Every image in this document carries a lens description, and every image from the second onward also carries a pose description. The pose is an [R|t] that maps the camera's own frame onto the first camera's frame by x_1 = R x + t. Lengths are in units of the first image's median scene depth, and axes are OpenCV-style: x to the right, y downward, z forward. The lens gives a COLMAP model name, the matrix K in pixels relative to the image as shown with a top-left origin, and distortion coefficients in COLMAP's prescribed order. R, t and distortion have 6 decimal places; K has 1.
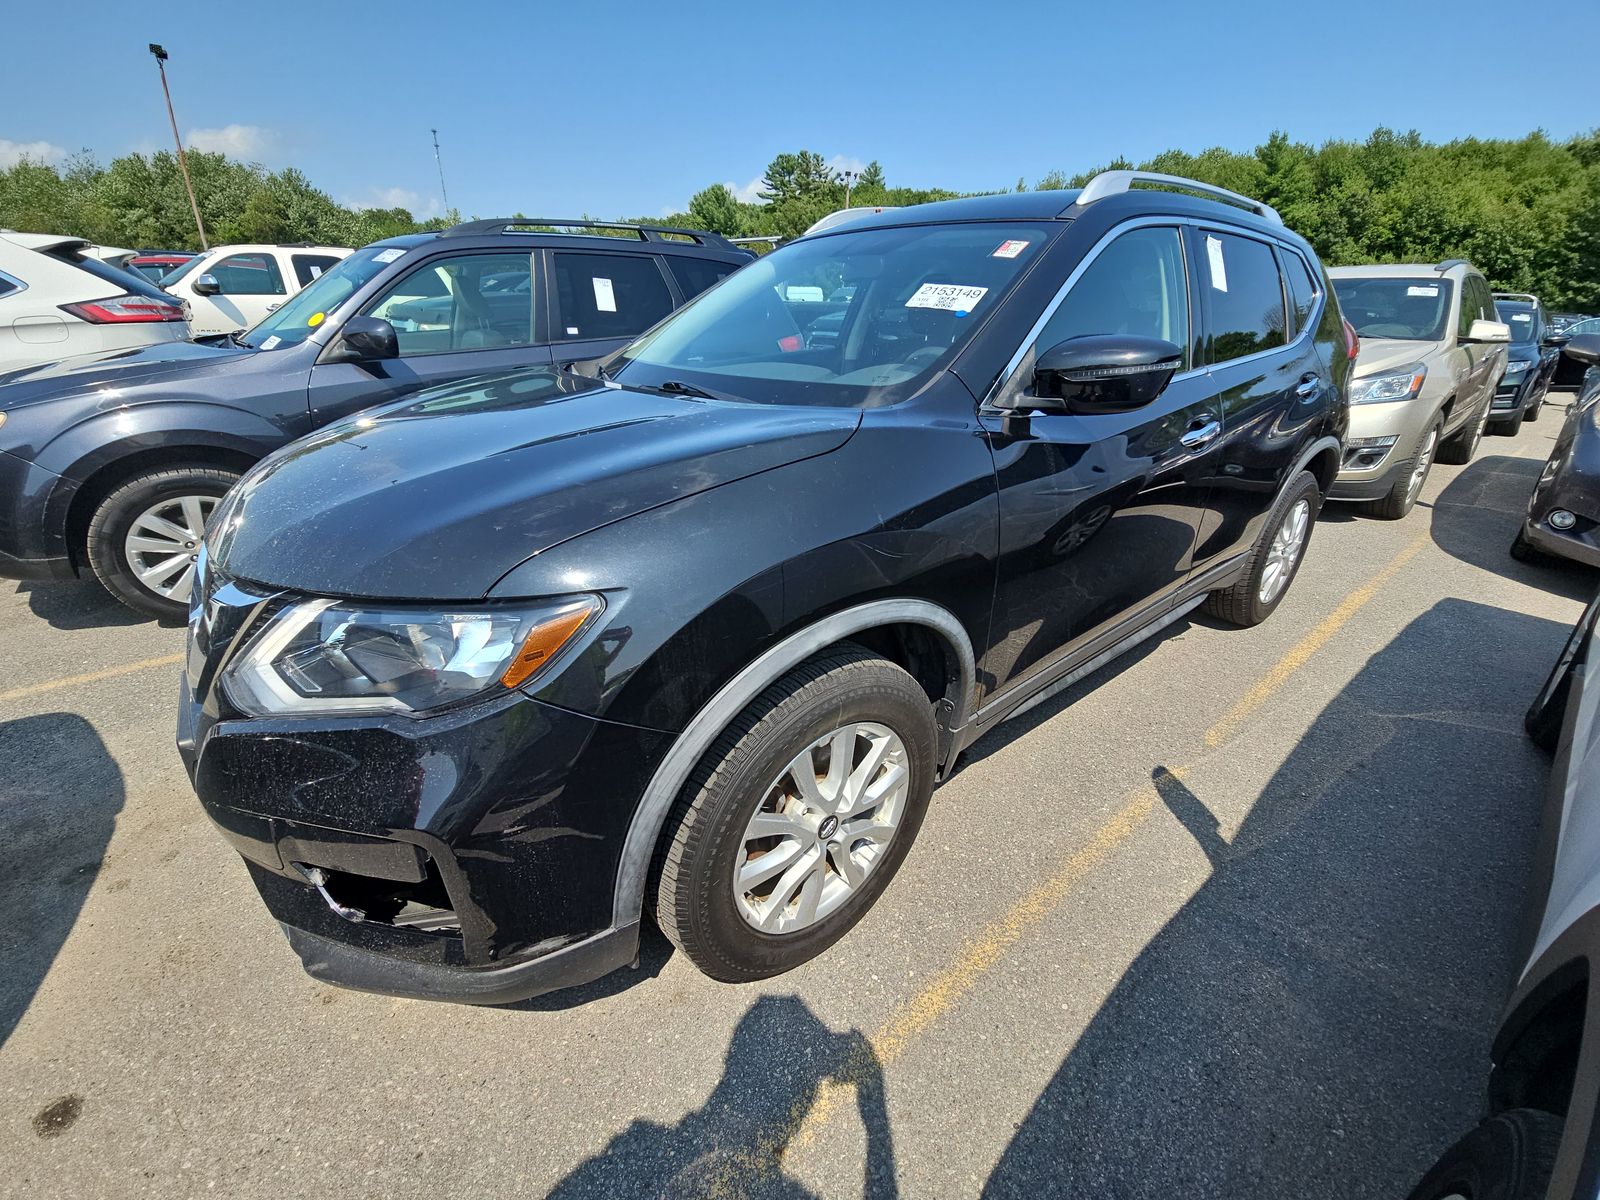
lens RADIAL K [[646.0, 0, 789.4], [0, 646.0, 591.6], [0, 0, 1]] dist [0.001765, -0.011831]
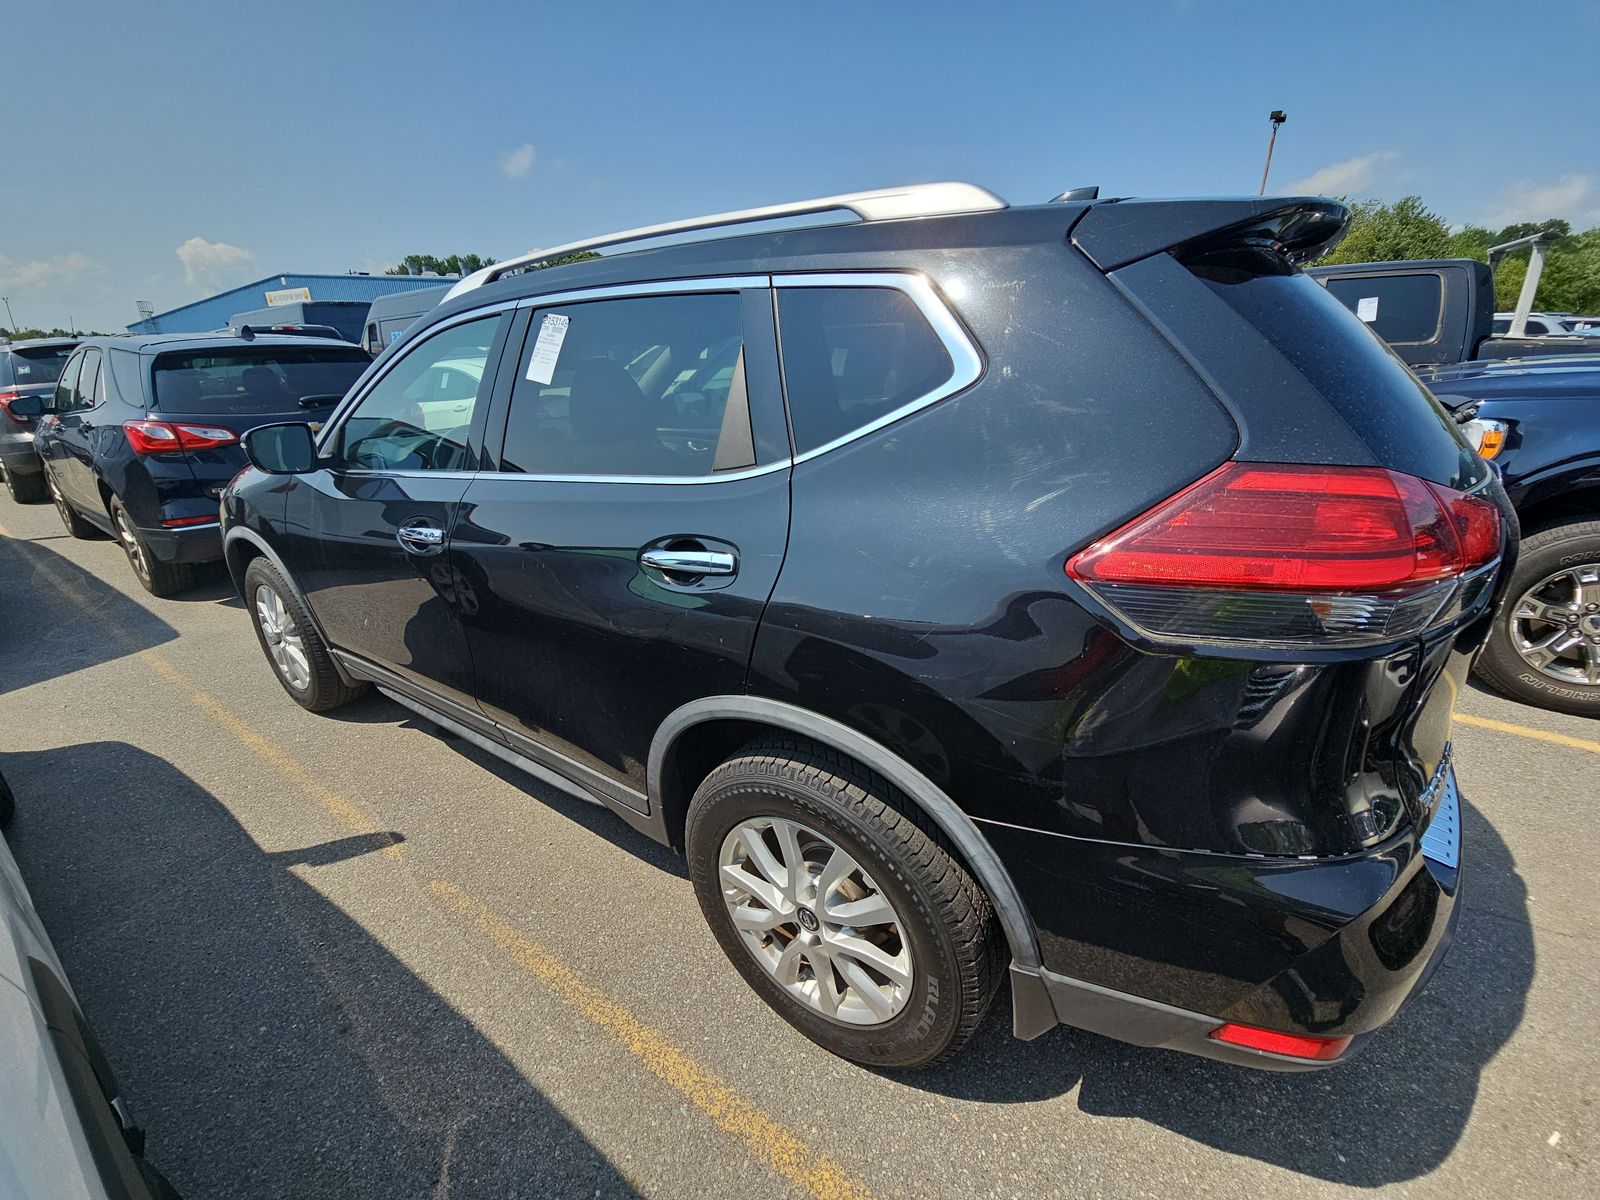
lens RADIAL K [[639.5, 0, 800.0], [0, 639.5, 600.0], [0, 0, 1]] dist [0.001400, 0.000134]
pose [[0.291077, 0.314588, -0.903498, 1.576285], [-0.346982, 0.914802, 0.206738, -0.513537], [0.891559, 0.253320, 0.375435, 1.091040]]
